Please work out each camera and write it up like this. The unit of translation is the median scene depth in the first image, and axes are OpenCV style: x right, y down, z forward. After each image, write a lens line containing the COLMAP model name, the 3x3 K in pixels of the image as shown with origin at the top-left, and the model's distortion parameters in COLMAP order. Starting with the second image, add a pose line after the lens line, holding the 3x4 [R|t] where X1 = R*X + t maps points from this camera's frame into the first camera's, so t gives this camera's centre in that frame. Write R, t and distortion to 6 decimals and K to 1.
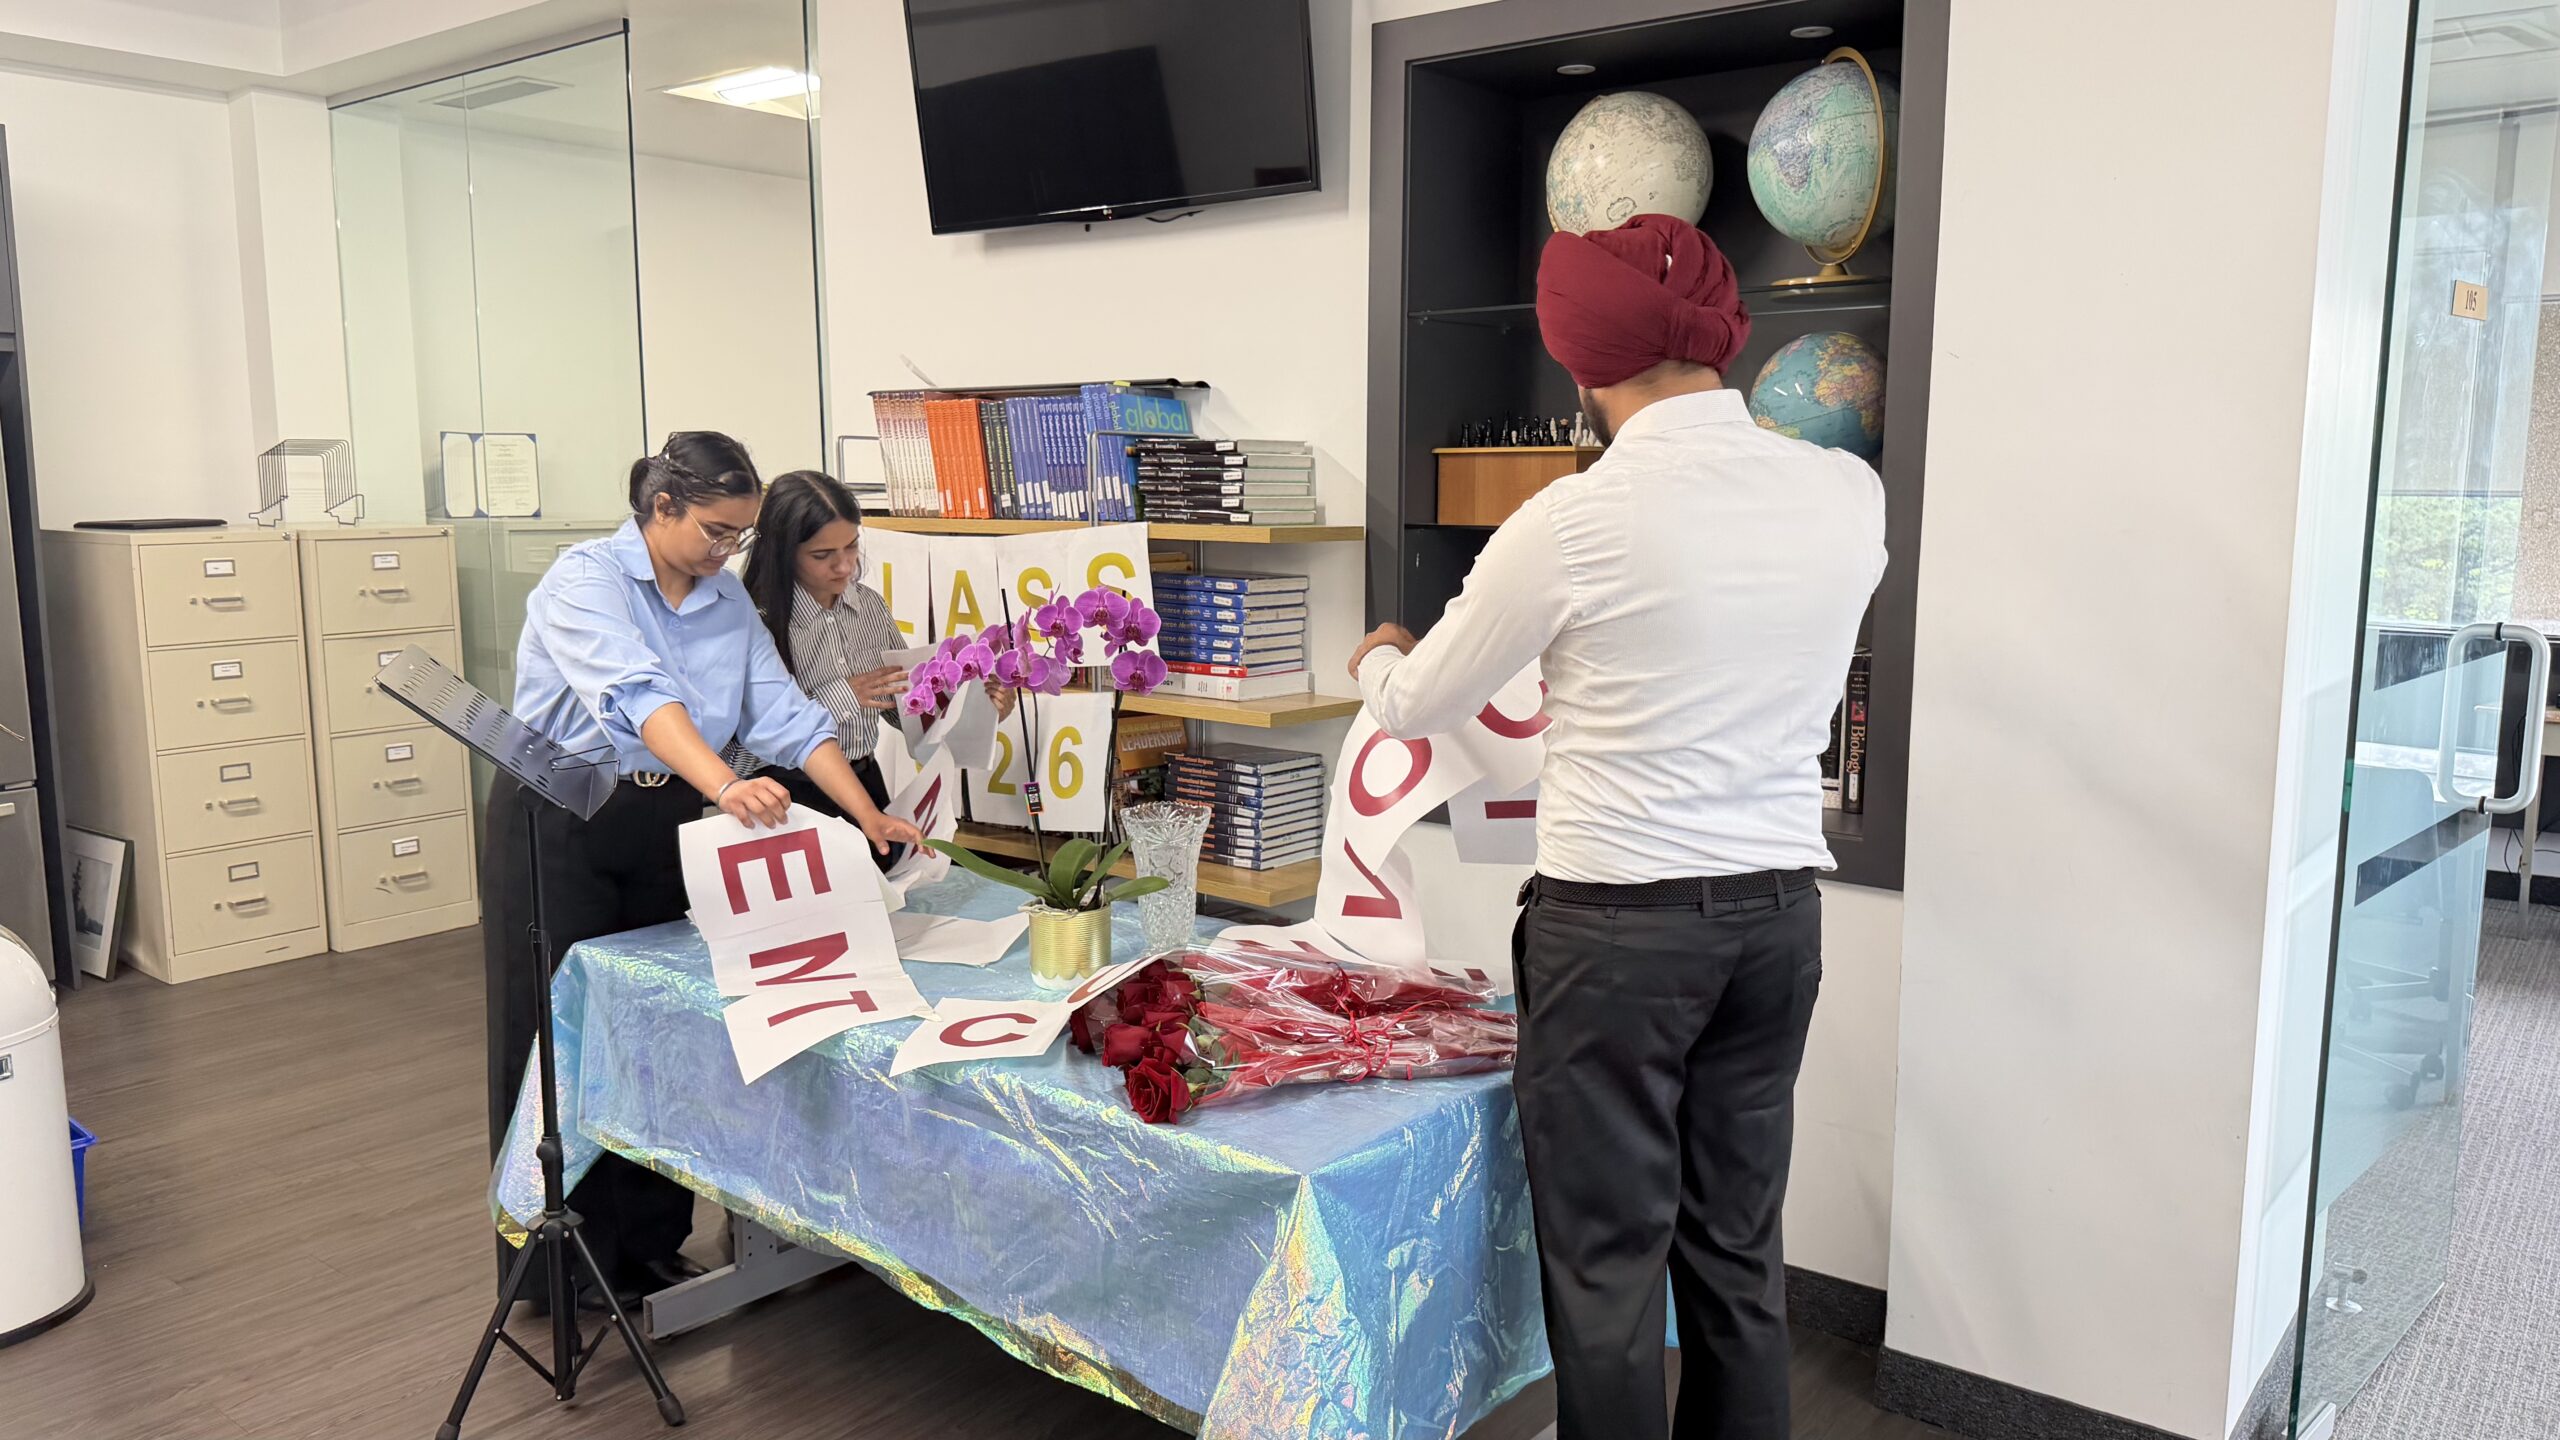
lens RADIAL K [[1786.8, 0, 1271.0], [0, 1786.8, 755.2], [0, 0, 1]] dist [0.096780, -0.128140]
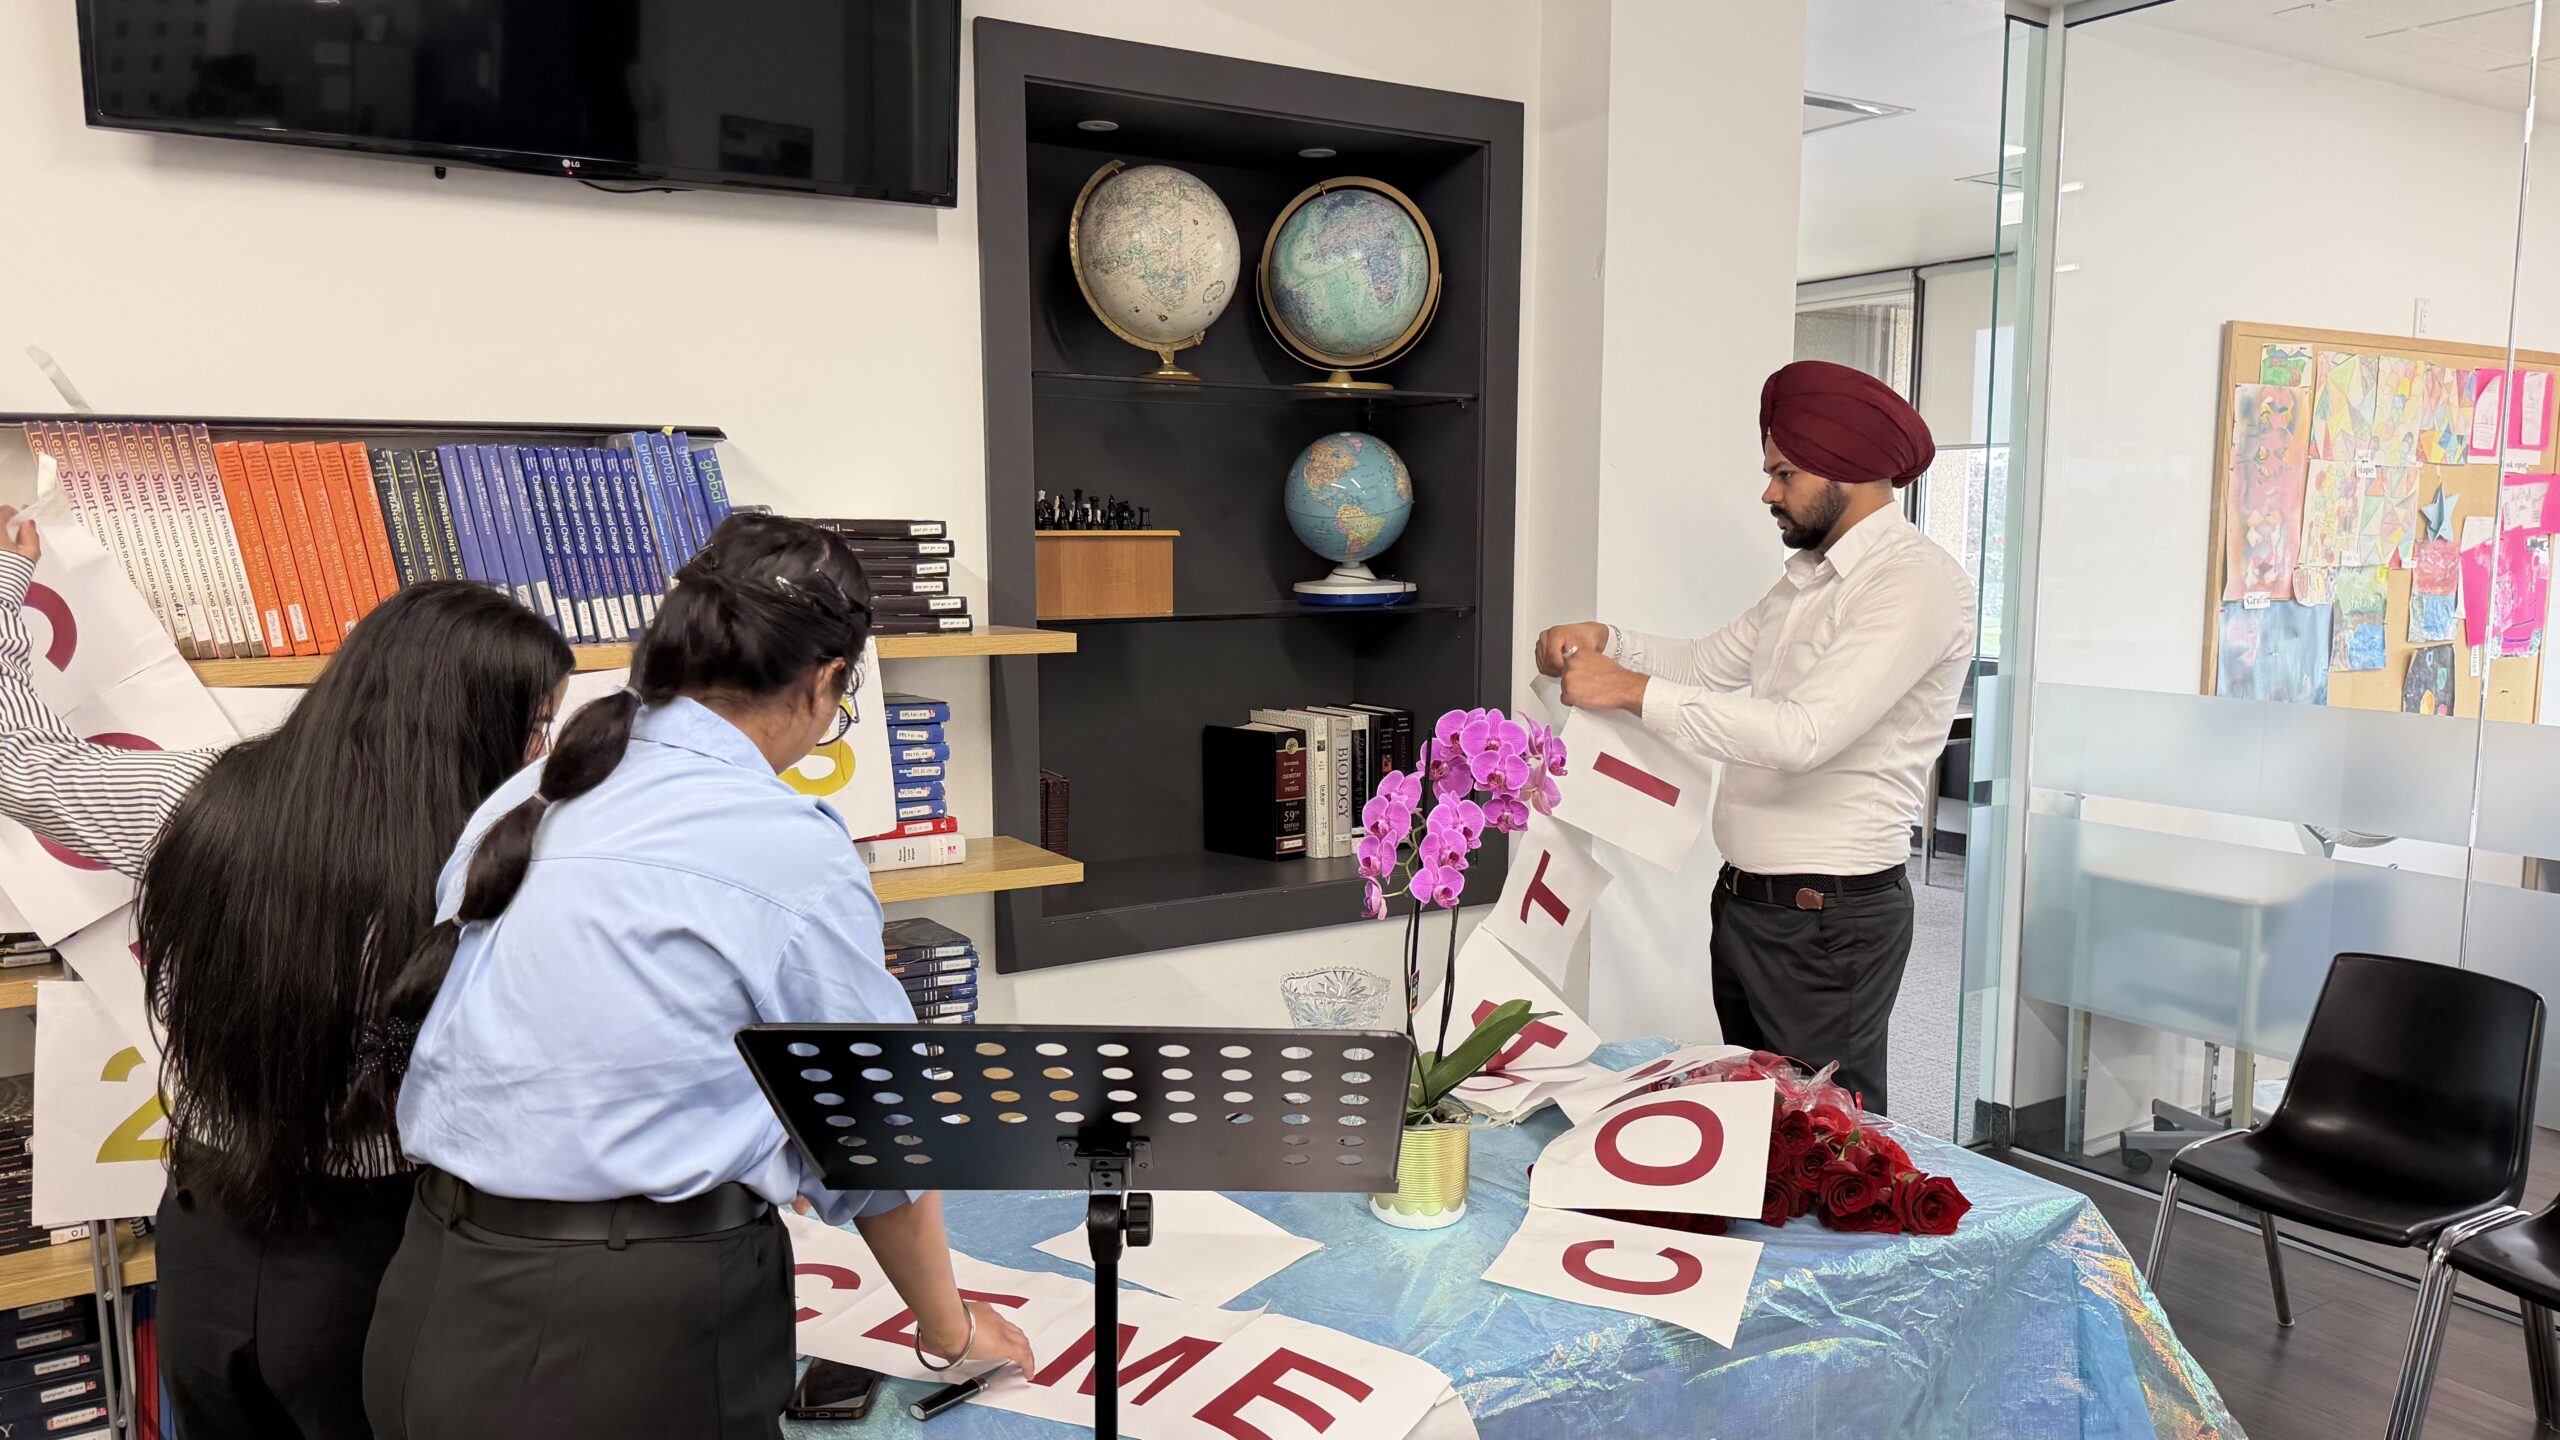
lens RADIAL K [[1786.8, 0, 1285.1], [0, 1786.8, 749.1], [0, 0, 1]] dist [0.096780, -0.128140]
pose [[0.335758, -0.120050, 0.934267, -0.668770], [0.145416, 0.986561, 0.074510, -0.113224], [-0.930656, 0.110840, 0.348703, 0.593069]]
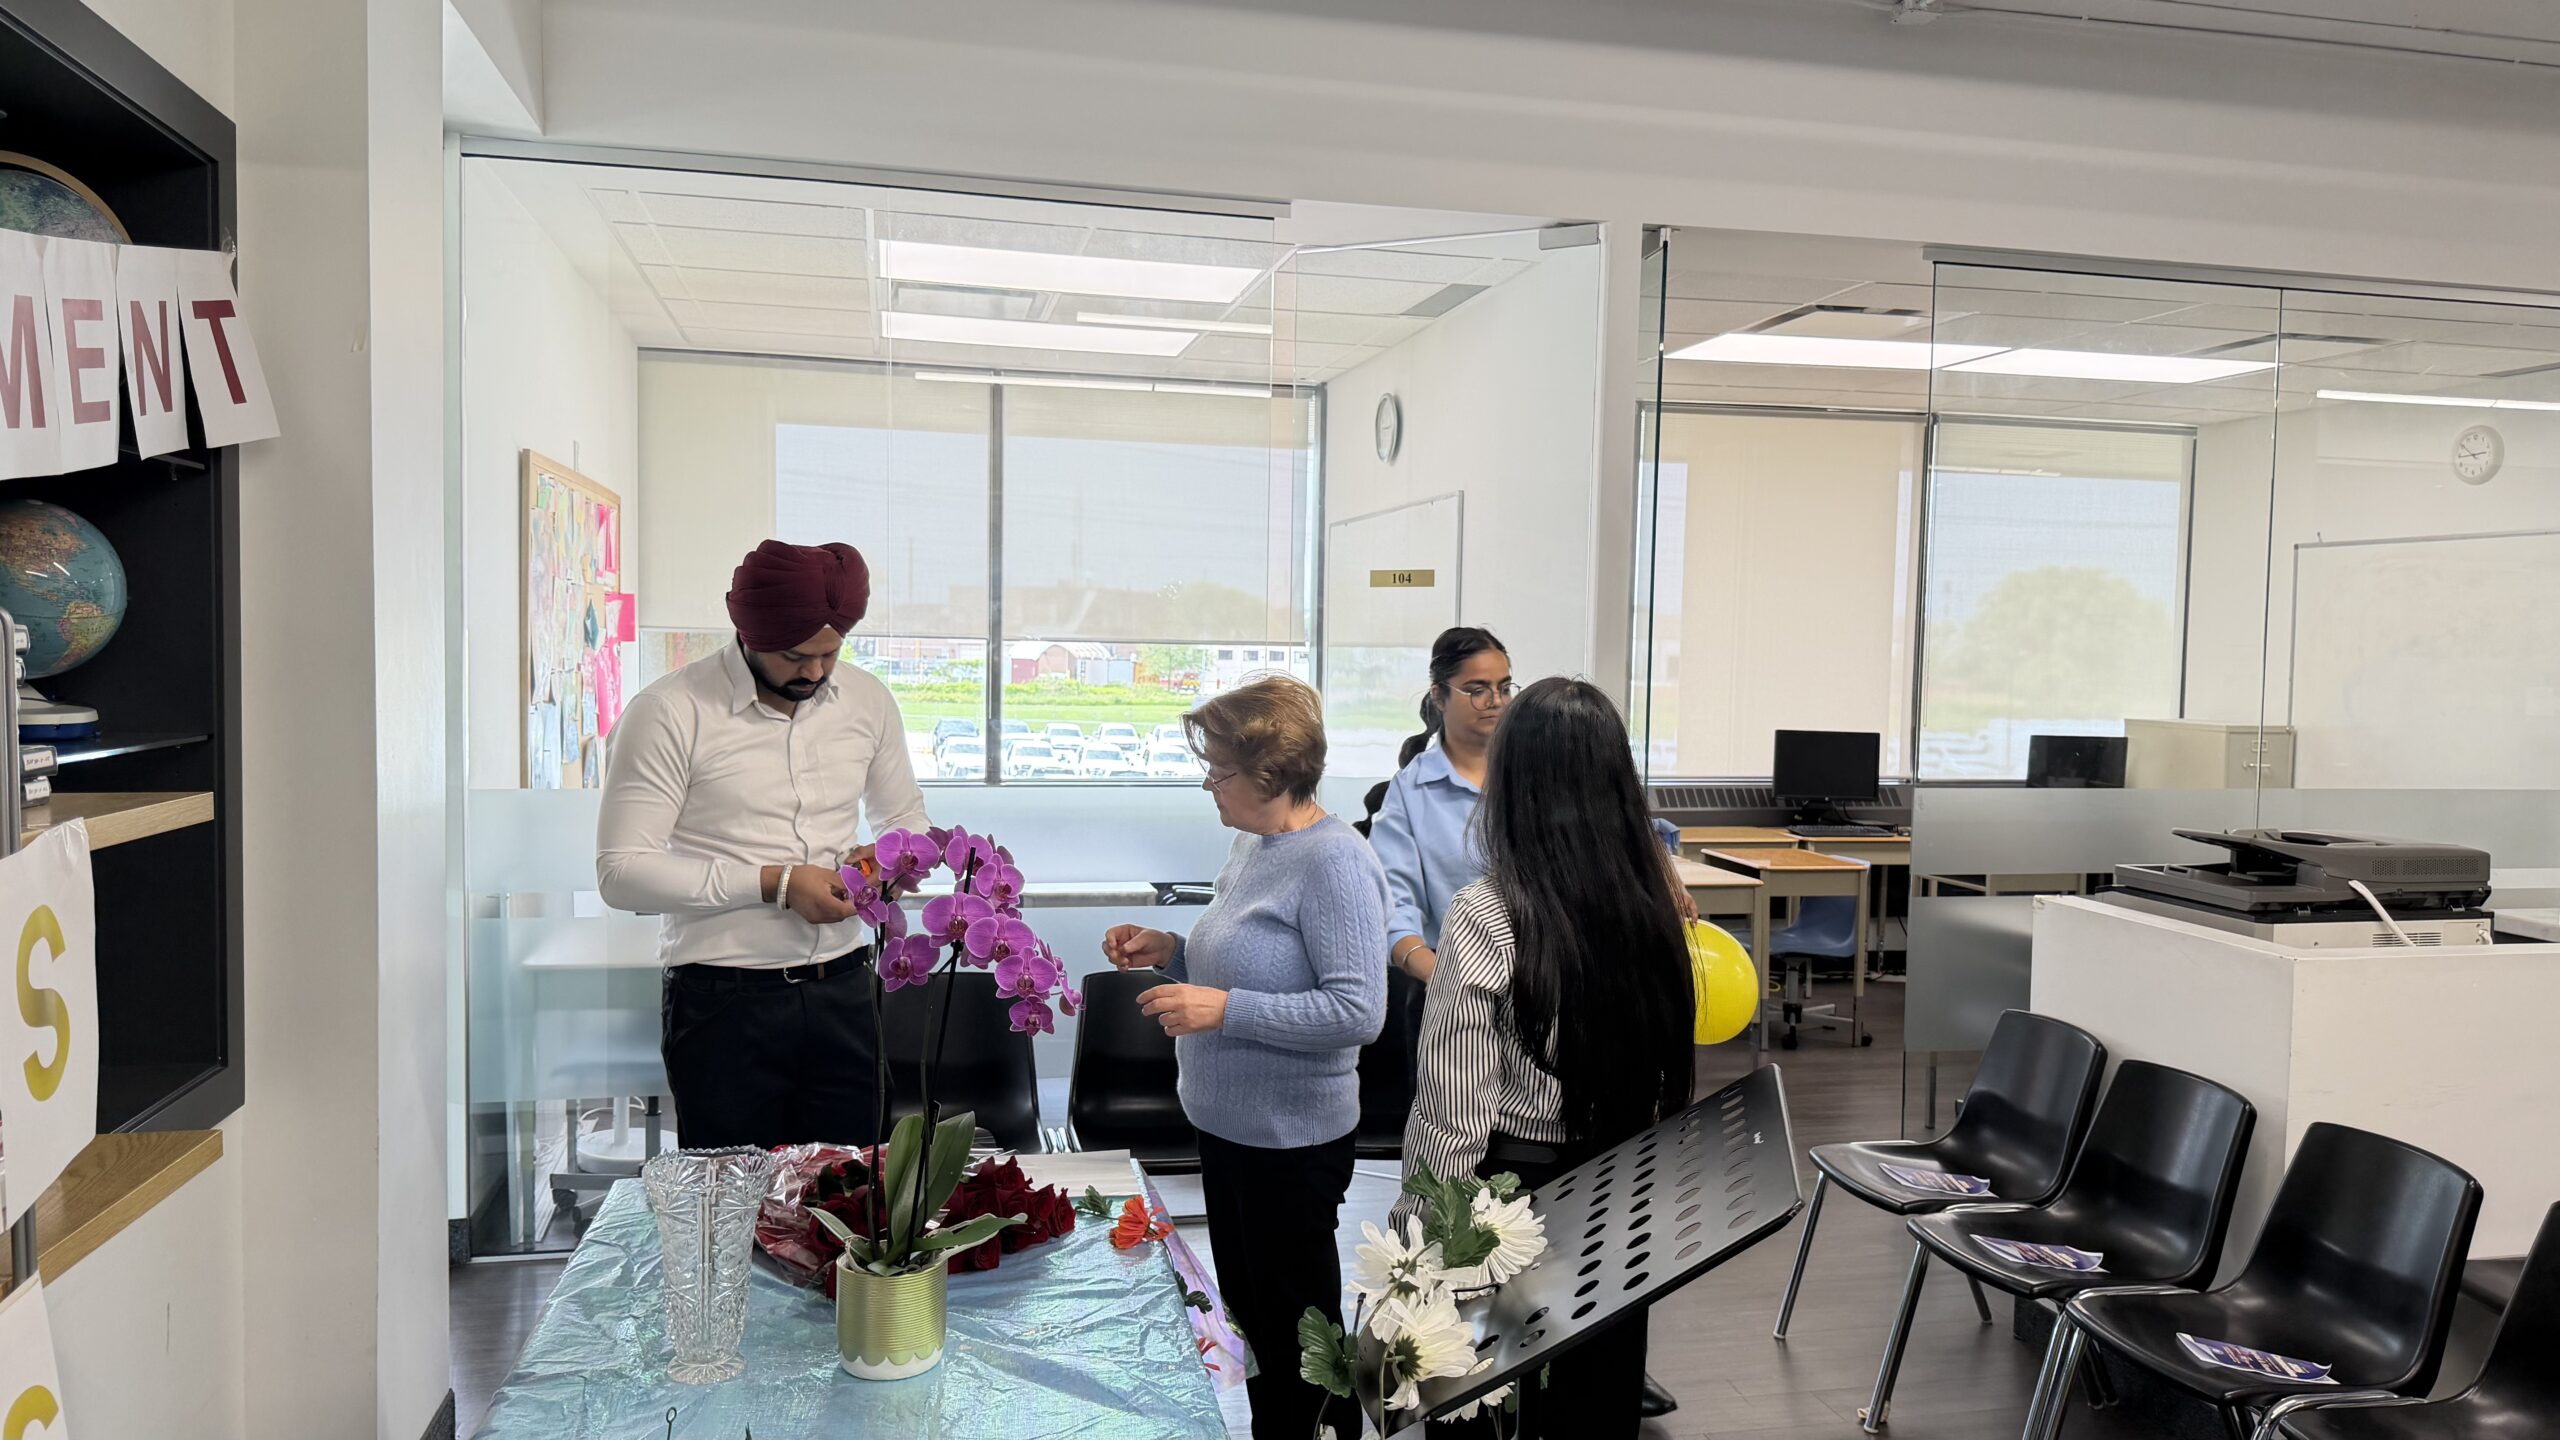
lens RADIAL K [[1786.8, 0, 1278.0], [0, 1786.8, 756.0], [0, 0, 1]] dist [0.096780, -0.128140]
pose [[-0.774338, -0.058041, 0.630104, -0.556995], [0.075626, 0.980158, 0.183223, -0.200384], [-0.628236, 0.189529, -0.754585, 1.130372]]
